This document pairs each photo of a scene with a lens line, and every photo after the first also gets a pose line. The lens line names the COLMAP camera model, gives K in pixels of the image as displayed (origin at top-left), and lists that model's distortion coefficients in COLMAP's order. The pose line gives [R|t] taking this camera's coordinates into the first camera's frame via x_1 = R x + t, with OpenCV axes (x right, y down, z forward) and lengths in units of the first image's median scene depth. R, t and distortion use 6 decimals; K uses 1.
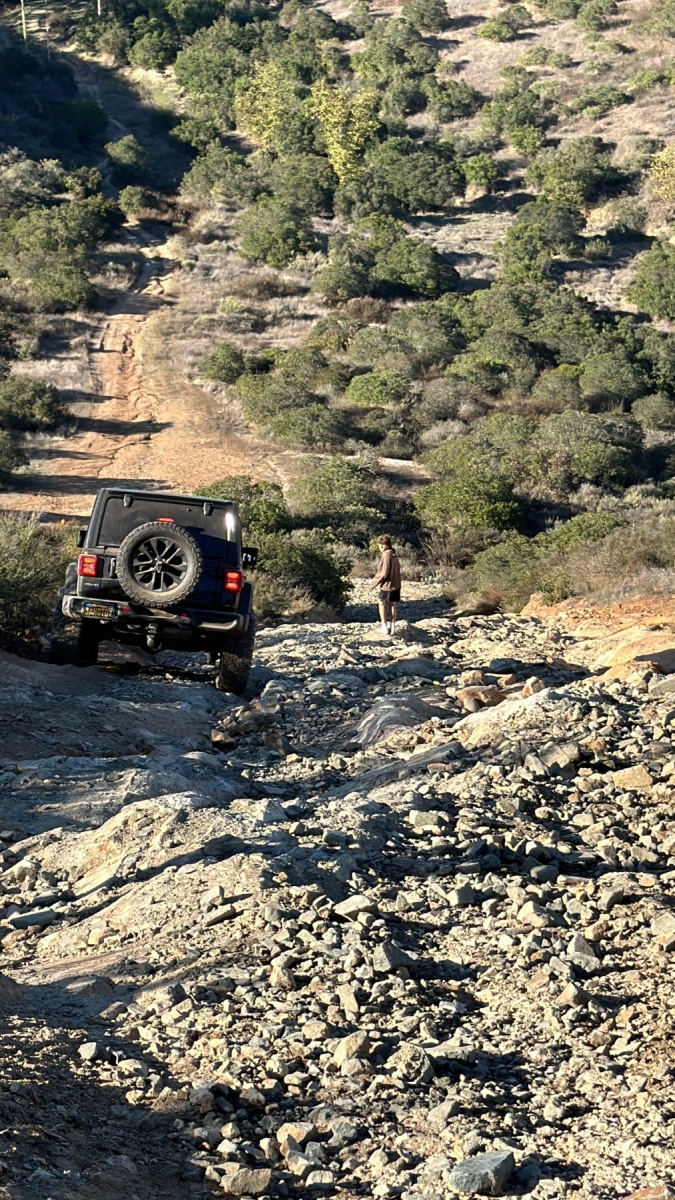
lens RADIAL K [[2910.2, 0, 319.2], [0, 2910.2, 512.8], [0, 0, 1]] dist [0.338781, 0.000000]
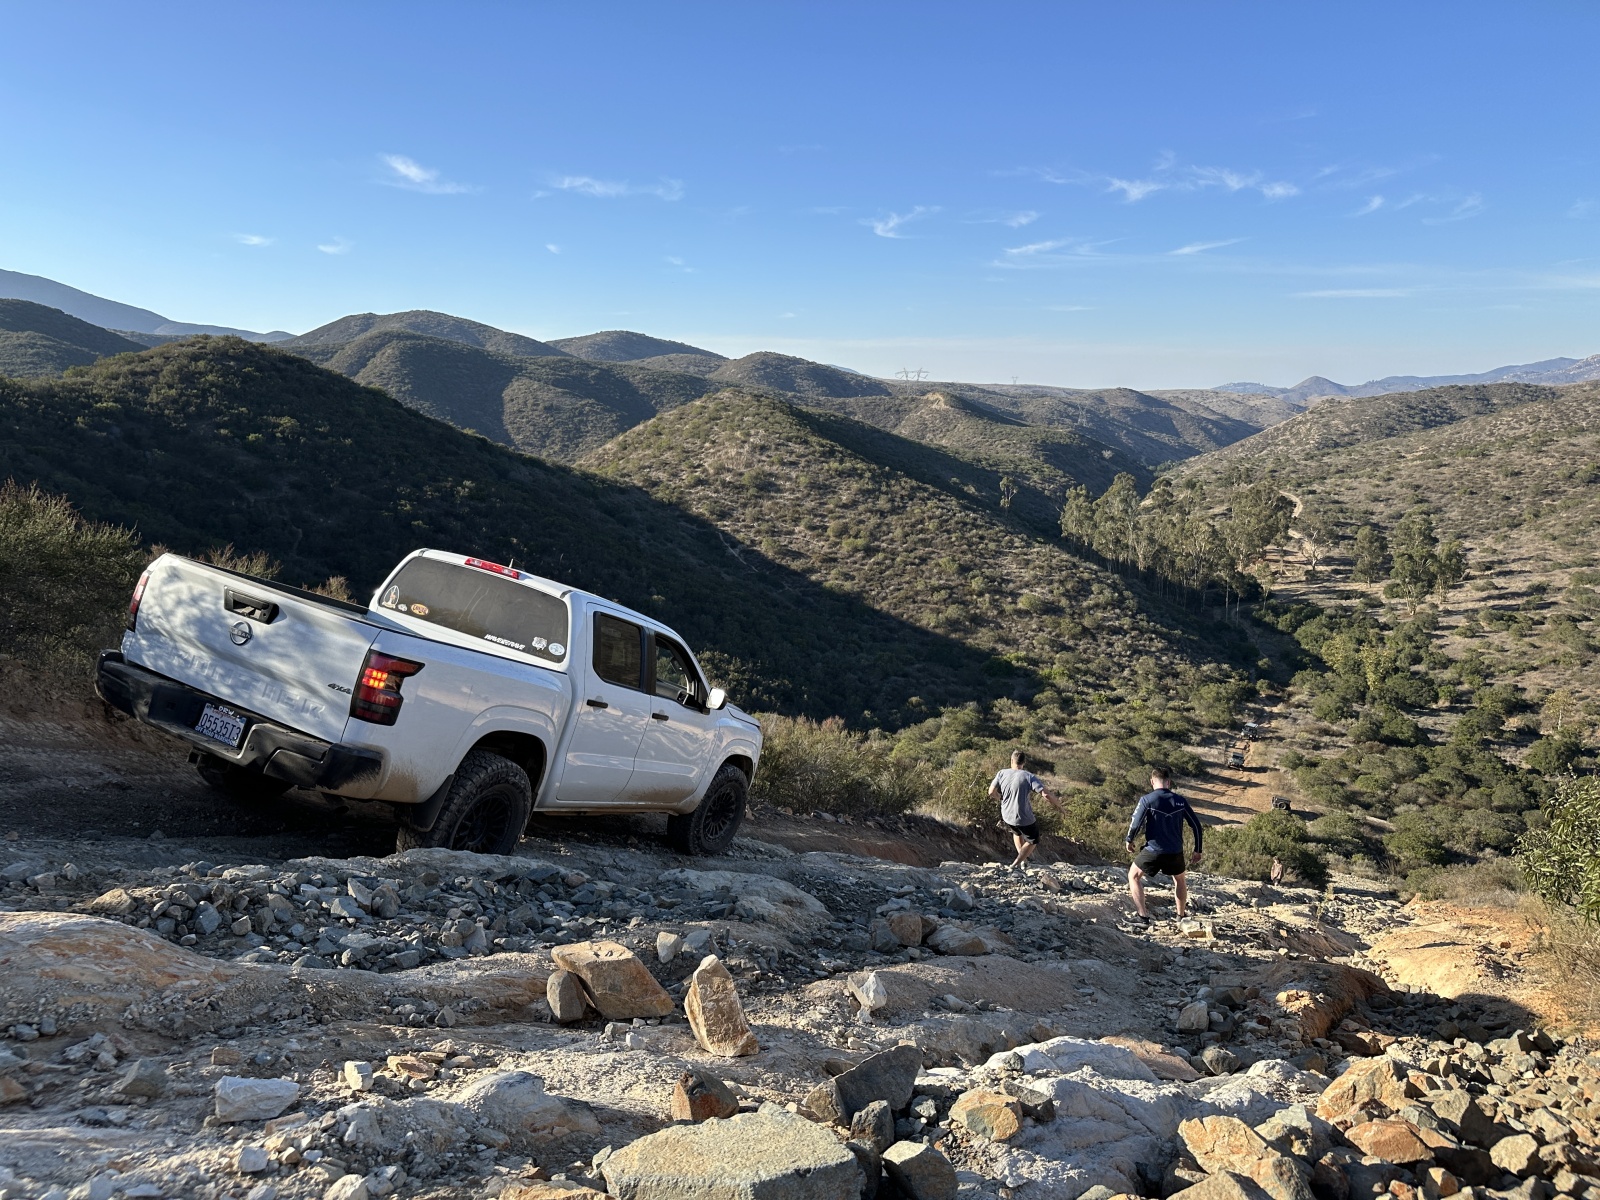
lens RADIAL K [[1129.4, 0, 781.7], [0, 1129.4, 609.5], [0, 0, 1]] dist [0.082572, -0.112627]
pose [[0.881498, 0.089379, -0.463651, 0.015028], [-0.164092, 0.978708, -0.123307, 0.003995], [0.442758, 0.184776, 0.877396, 0.101751]]
